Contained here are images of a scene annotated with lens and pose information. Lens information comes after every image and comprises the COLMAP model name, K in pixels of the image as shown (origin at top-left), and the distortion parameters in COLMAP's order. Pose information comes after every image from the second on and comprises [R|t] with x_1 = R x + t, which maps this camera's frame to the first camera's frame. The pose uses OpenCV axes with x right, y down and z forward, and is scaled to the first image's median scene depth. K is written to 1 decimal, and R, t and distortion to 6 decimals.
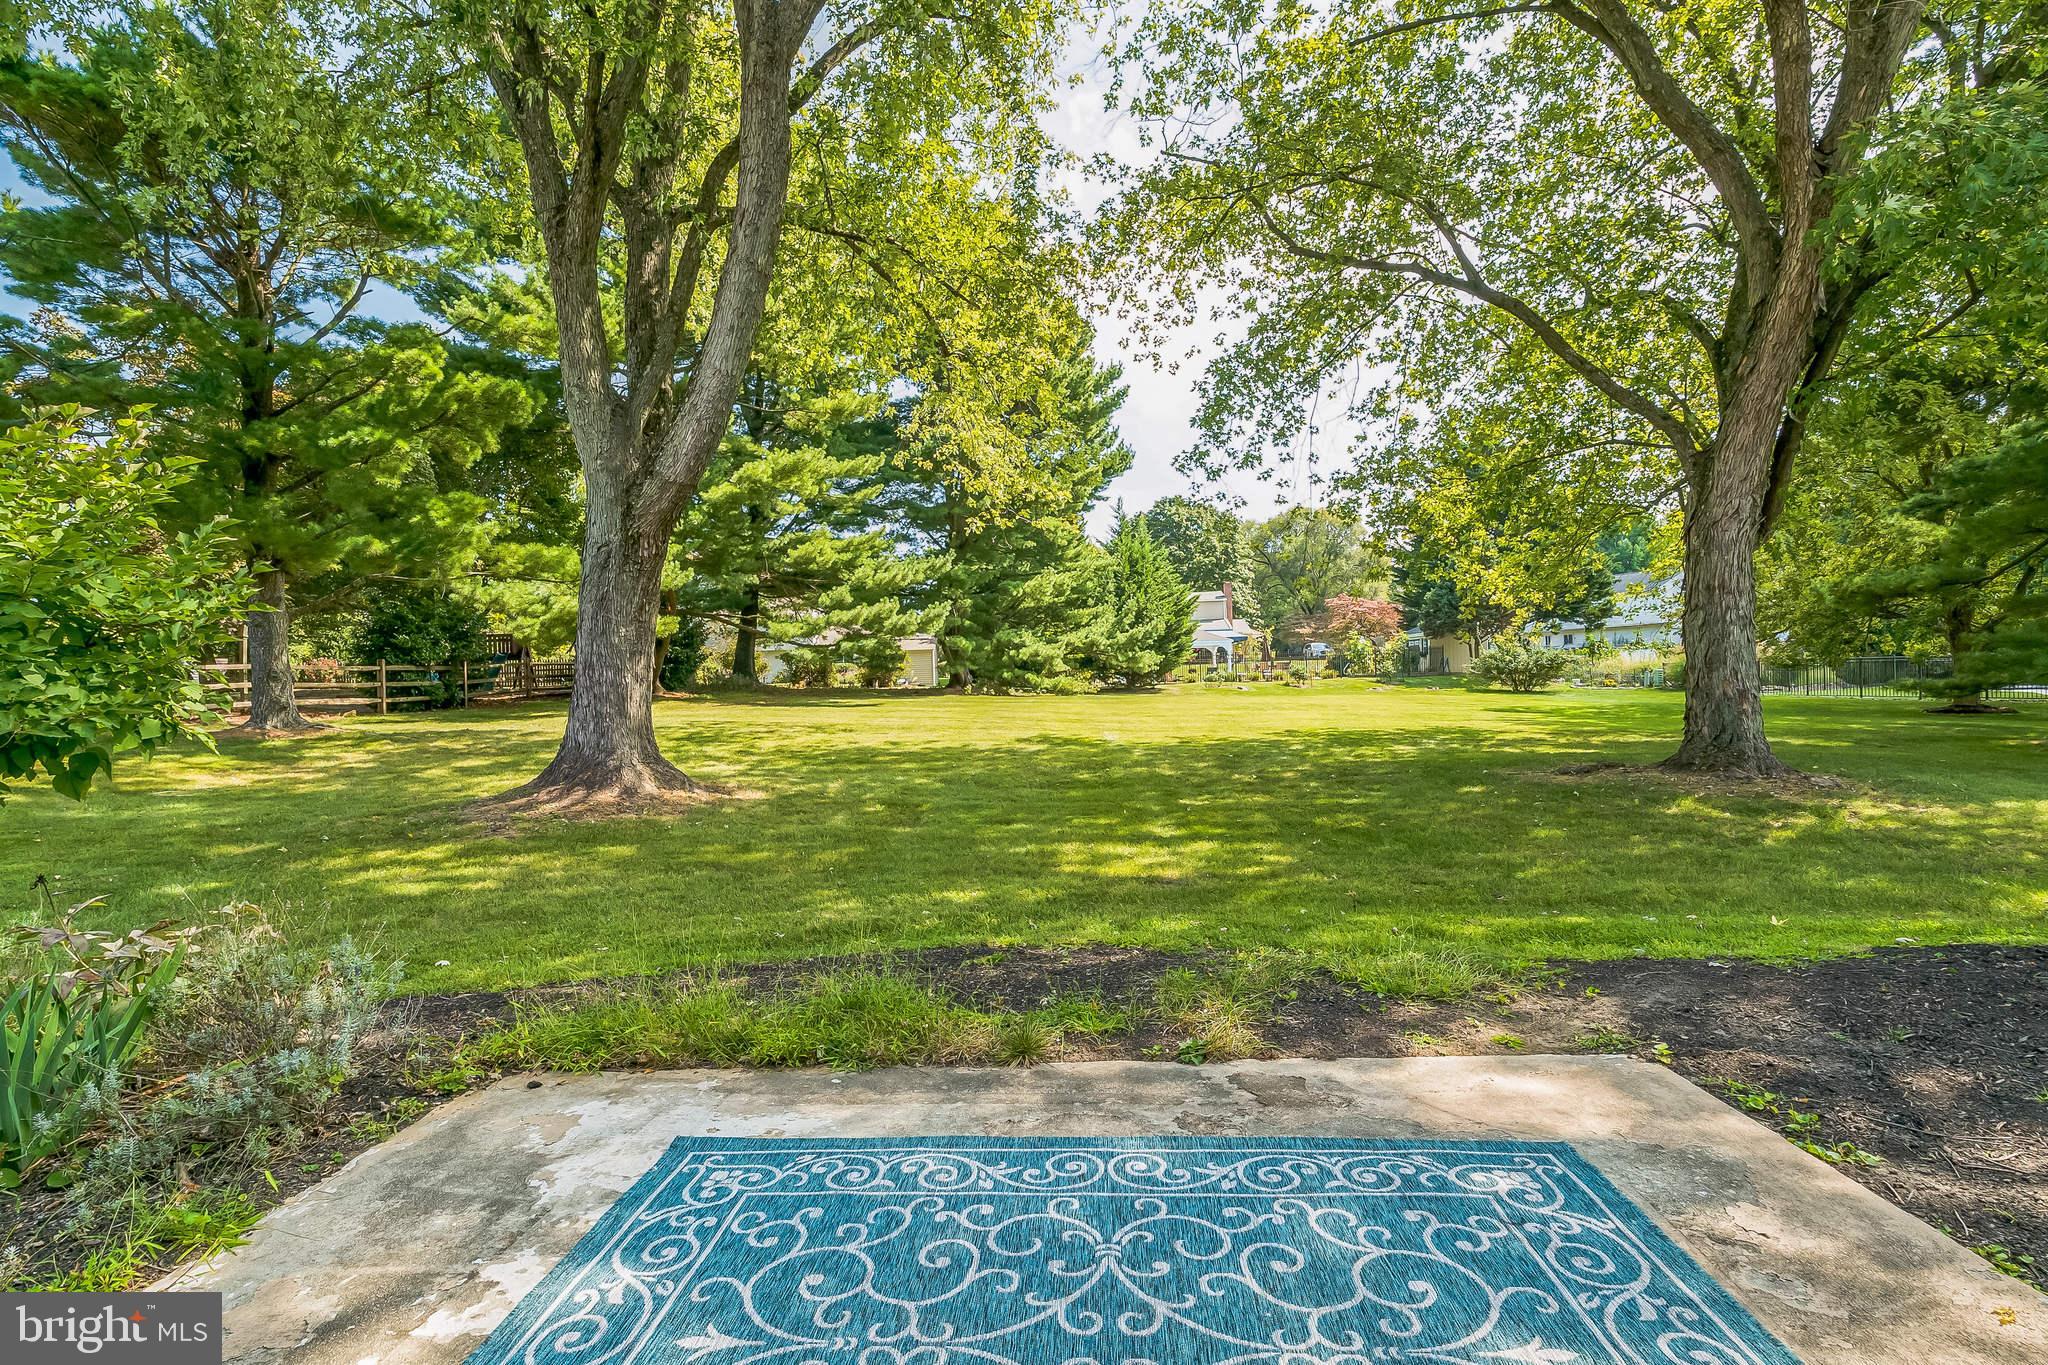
lens RADIAL K [[909.0, 0, 1024.7], [0, 909.0, 673.3], [0, 0, 1]] dist [-0.005537, 0.001523]
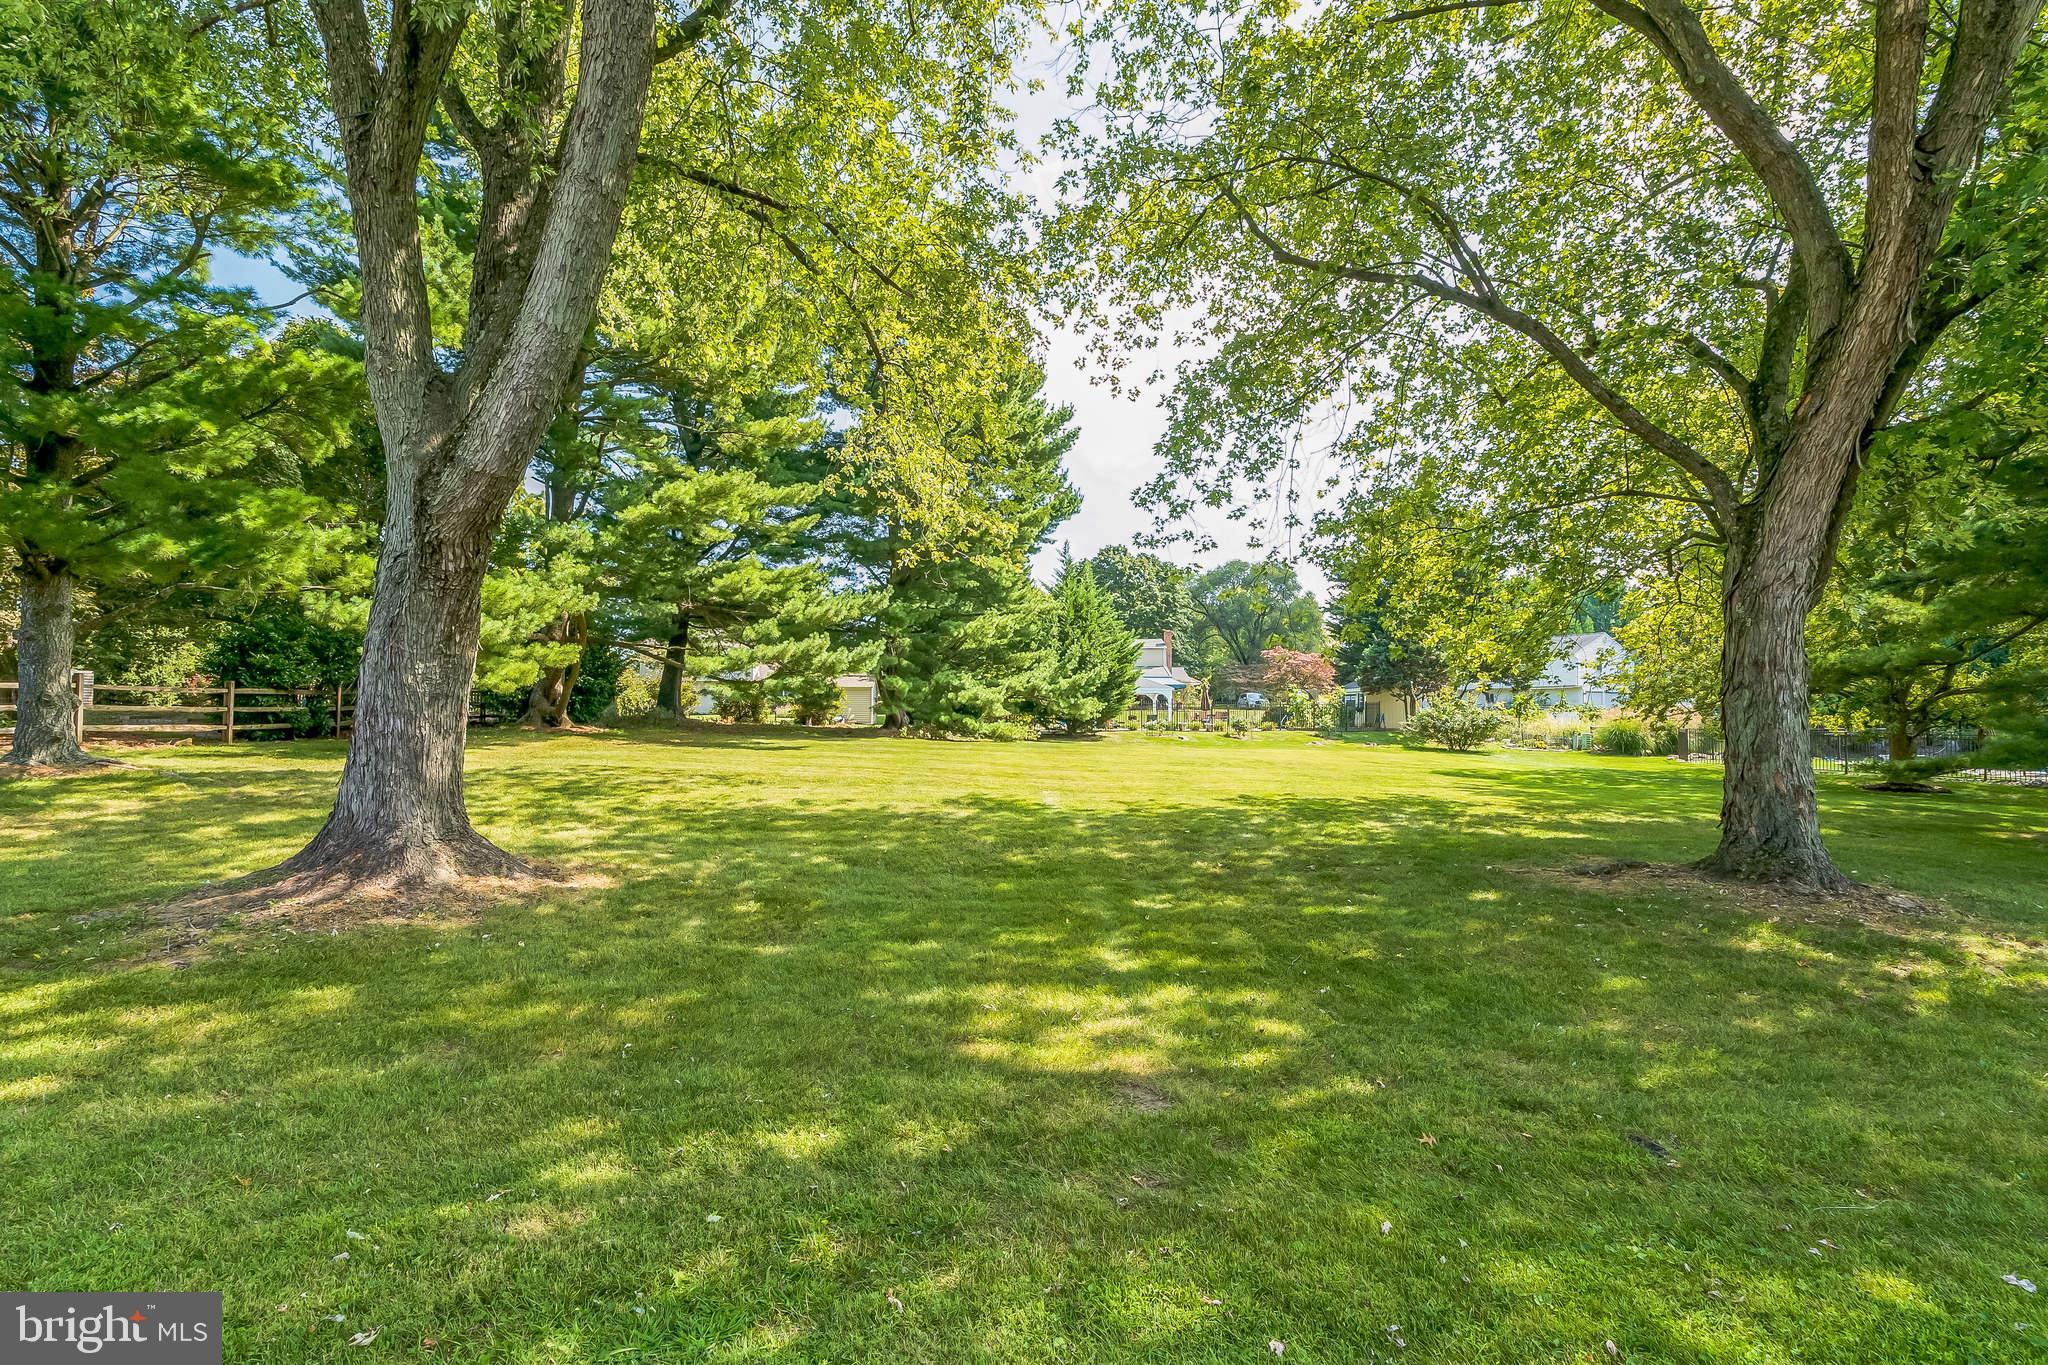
lens RADIAL K [[909.0, 0, 1020.9], [0, 909.0, 681.2], [0, 0, 1]] dist [-0.005537, 0.001523]
pose [[0.997561, 0.036484, 0.059511, 0.008698], [-0.034276, 0.998700, -0.037716, -0.012795], [-0.060810, 0.035584, 0.997515, 0.113229]]
